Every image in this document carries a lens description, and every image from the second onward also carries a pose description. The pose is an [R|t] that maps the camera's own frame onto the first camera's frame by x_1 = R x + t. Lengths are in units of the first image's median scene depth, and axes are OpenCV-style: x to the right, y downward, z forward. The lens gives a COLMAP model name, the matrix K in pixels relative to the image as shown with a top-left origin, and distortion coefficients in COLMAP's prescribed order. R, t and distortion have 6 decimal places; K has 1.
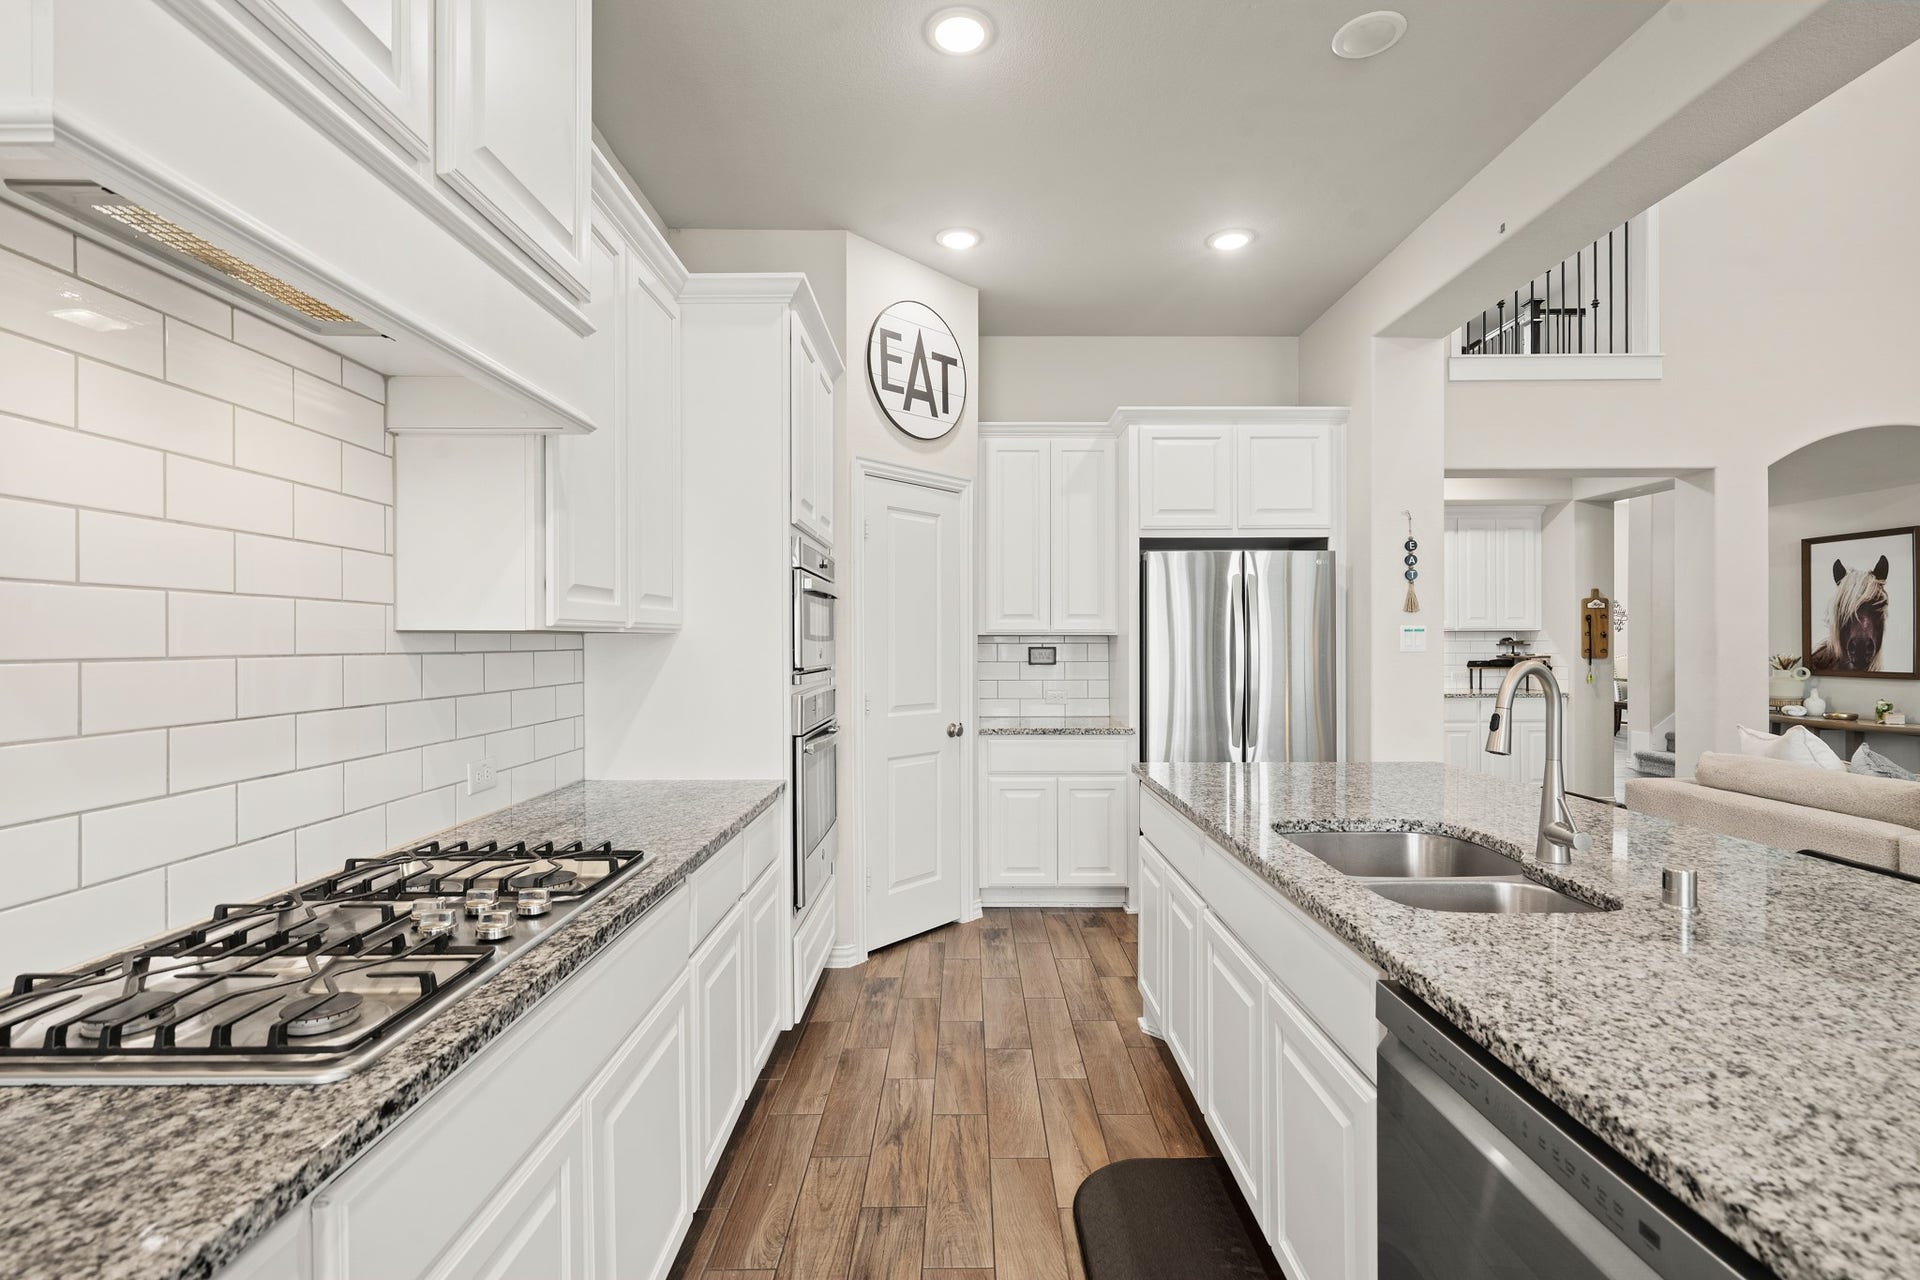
lens RADIAL K [[882.4, 0, 957.4], [0, 882.4, 638.6], [0, 0, 1]] dist [-0.000749, -0.000163]
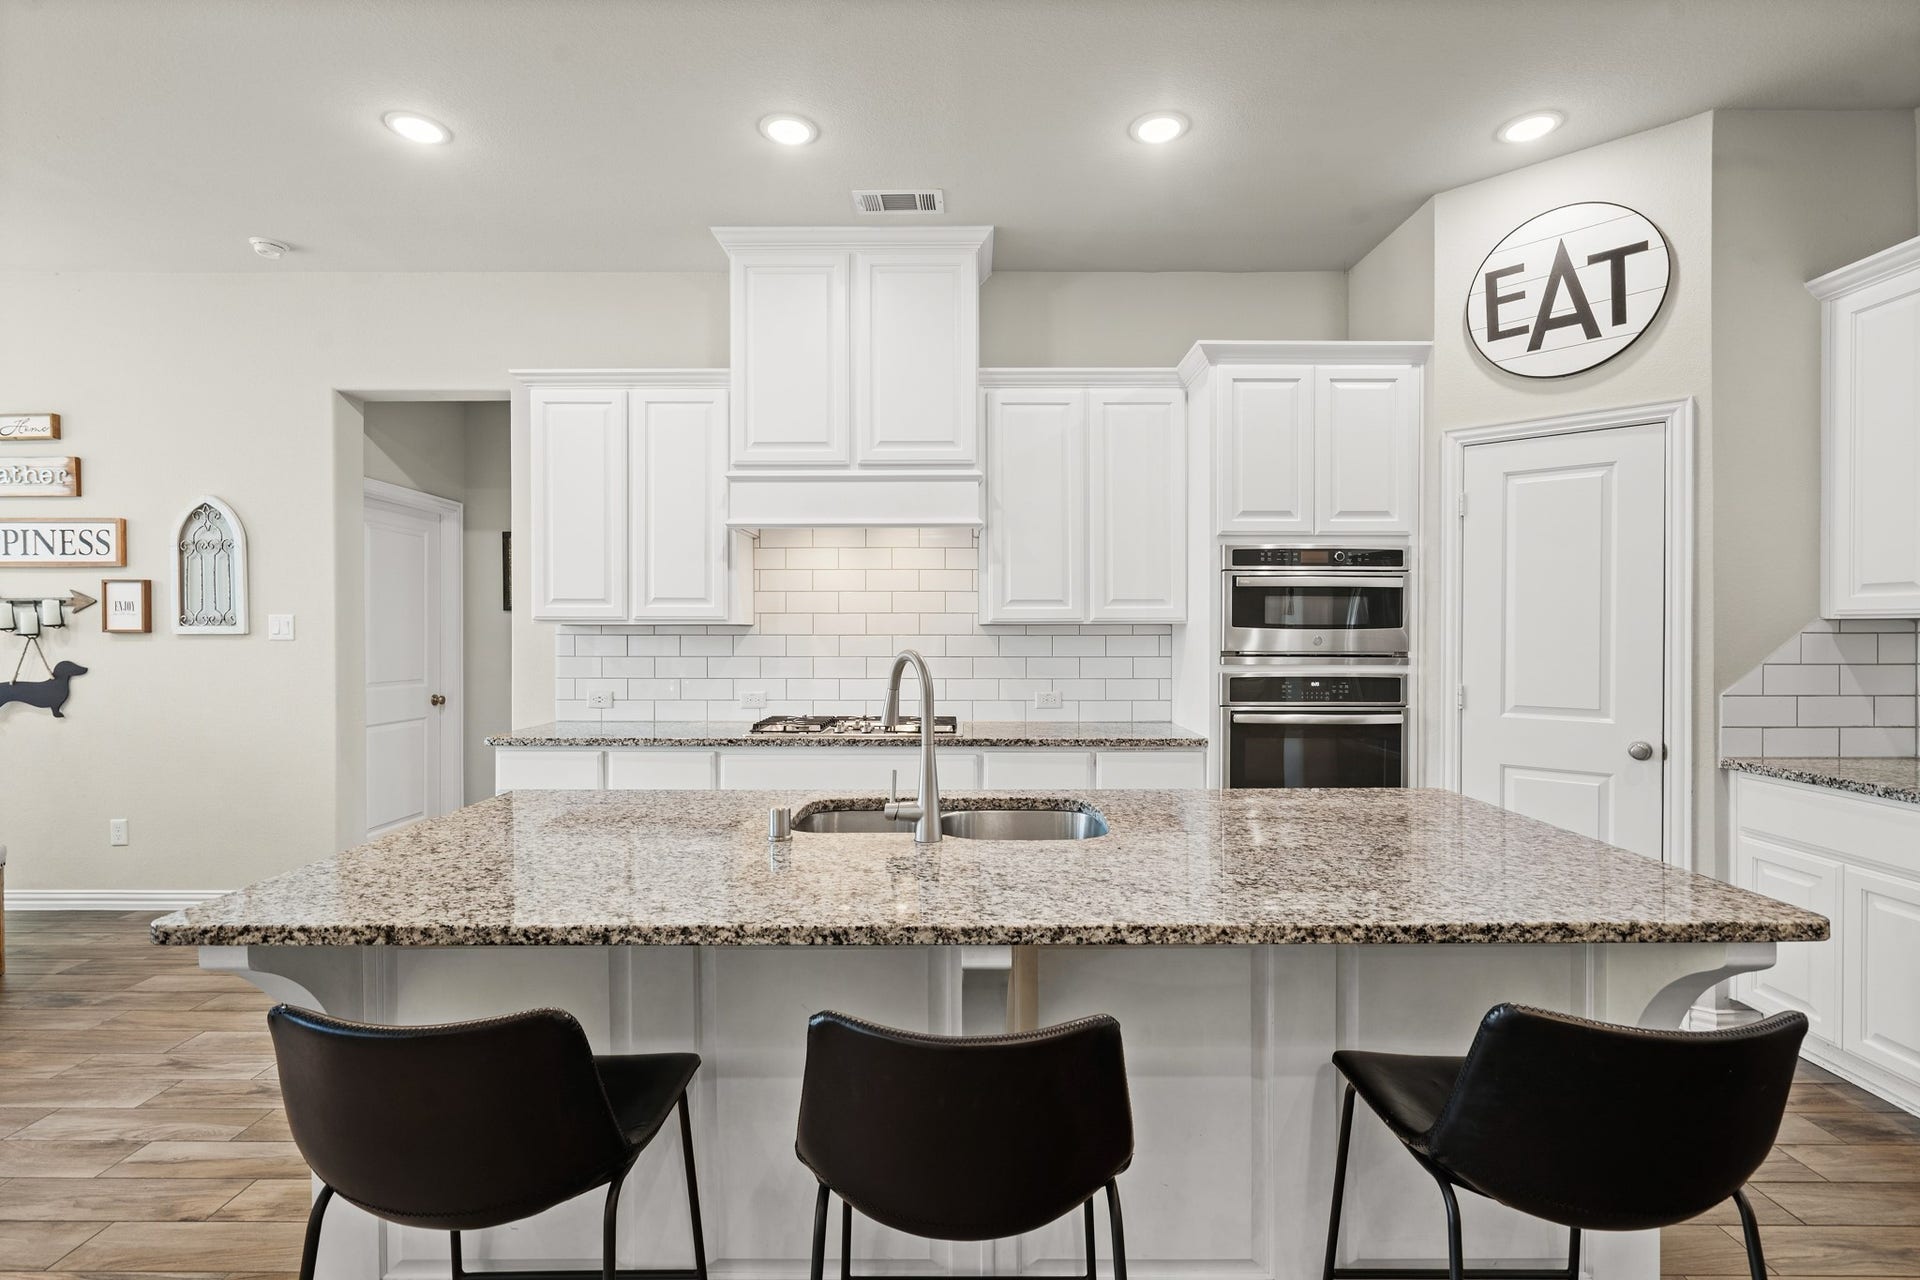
lens RADIAL K [[882.4, 0, 957.7], [0, 882.4, 640.2], [0, 0, 1]] dist [-0.000749, -0.000163]
pose [[-0.017189, 0.009103, -0.999811, 0.781515], [0.001044, 0.999958, 0.009087, 0.004808], [0.999852, -0.000888, -0.017198, 0.474162]]
